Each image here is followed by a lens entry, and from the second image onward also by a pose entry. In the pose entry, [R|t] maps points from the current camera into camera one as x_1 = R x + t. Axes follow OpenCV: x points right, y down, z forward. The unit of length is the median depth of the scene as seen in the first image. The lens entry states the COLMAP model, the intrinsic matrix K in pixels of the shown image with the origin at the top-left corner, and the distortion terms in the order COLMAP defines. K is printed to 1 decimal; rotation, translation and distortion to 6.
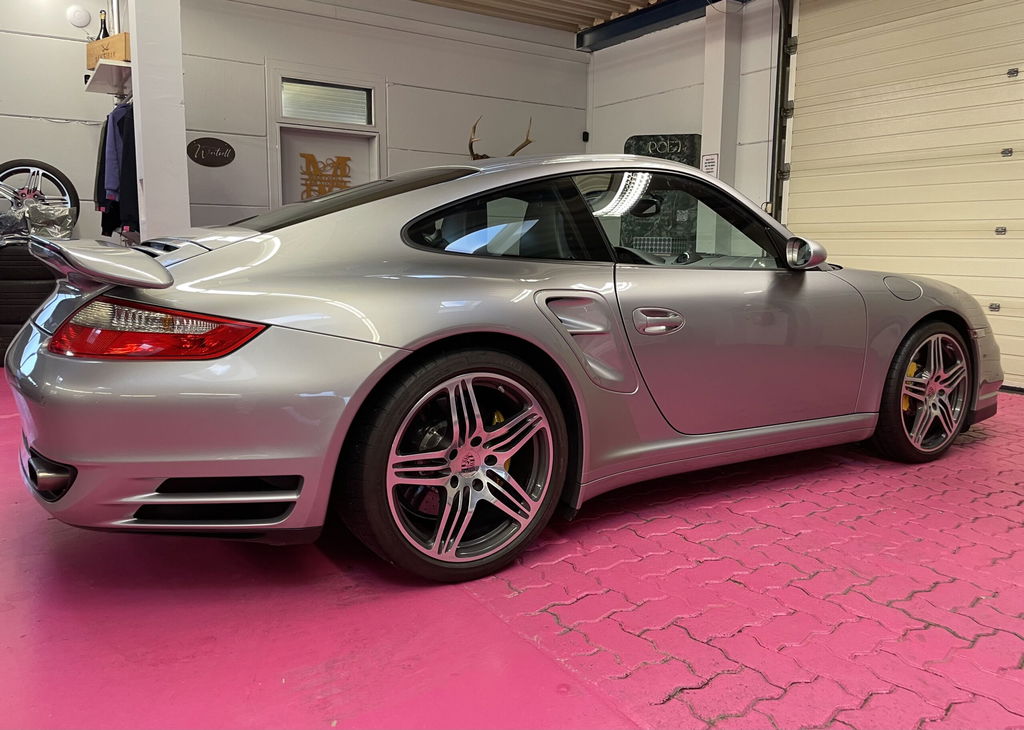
lens RADIAL K [[782.2, 0, 512.0], [0, 782.2, 365.0], [0, 0, 1]] dist [0.086219, -0.121196]
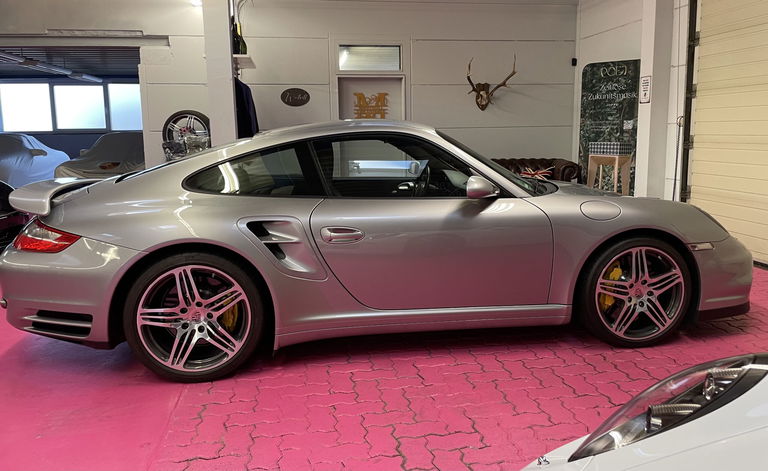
lens RADIAL K [[589.6, 0, 383.9], [0, 589.6, 214.4], [0, 0, 1]] dist [0.124646, -0.201136]
pose [[0.910306, 0.033832, -0.412551, 0.584878], [-0.037132, 0.999310, 0.000019, -0.079124], [0.412267, 0.015301, 0.910934, -0.032408]]
